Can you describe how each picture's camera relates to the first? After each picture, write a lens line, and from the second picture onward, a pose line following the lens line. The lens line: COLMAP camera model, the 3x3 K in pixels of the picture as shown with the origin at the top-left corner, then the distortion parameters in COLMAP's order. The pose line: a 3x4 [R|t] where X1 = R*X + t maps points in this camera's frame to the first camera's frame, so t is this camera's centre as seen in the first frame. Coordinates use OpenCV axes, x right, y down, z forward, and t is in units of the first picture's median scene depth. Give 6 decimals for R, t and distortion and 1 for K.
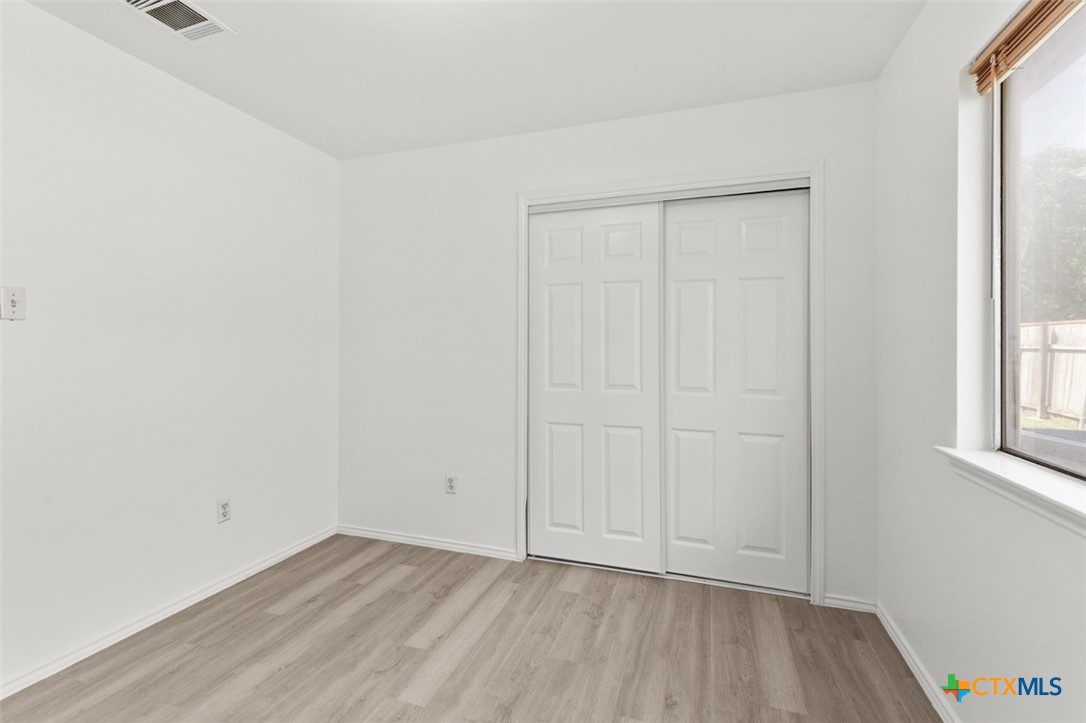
lens RADIAL K [[491.2, 0, 532.4], [0, 491.2, 344.6], [0, 0, 1]] dist [0.012011, -0.002159]
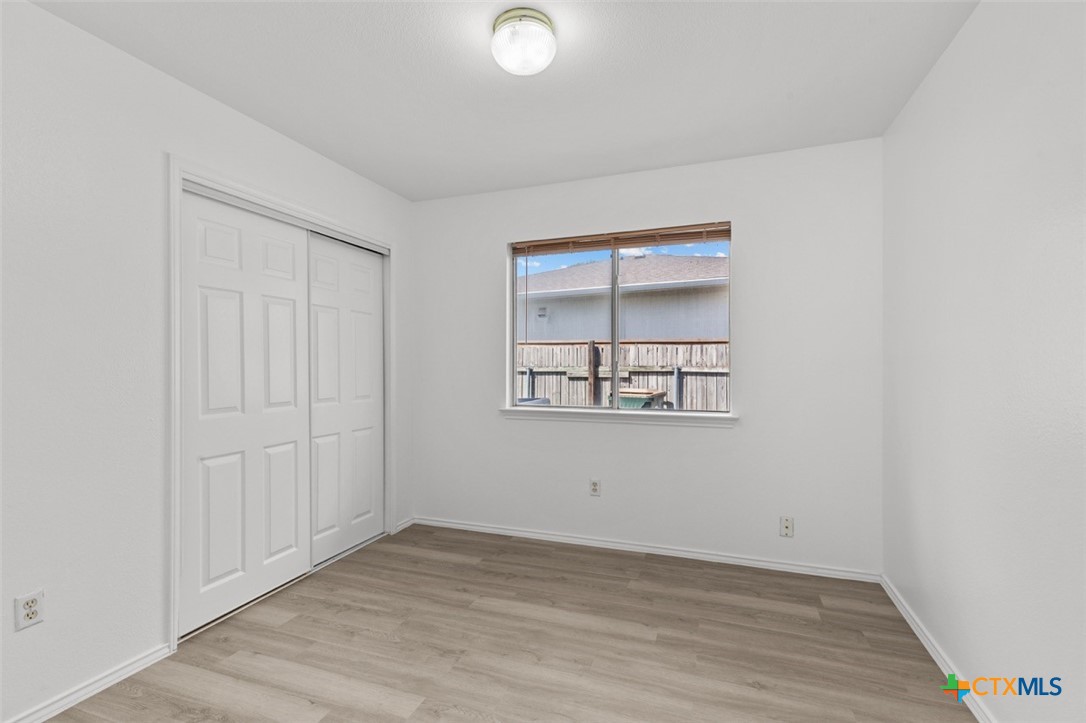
lens RADIAL K [[491.2, 0, 541.3], [0, 491.2, 364.6], [0, 0, 1]] dist [0.012011, -0.002159]
pose [[0.019272, -0.004005, 0.999806, -0.904035], [-0.001642, 0.999991, 0.004038, 0.000957], [-0.999813, -0.001720, 0.019265, 0.510545]]
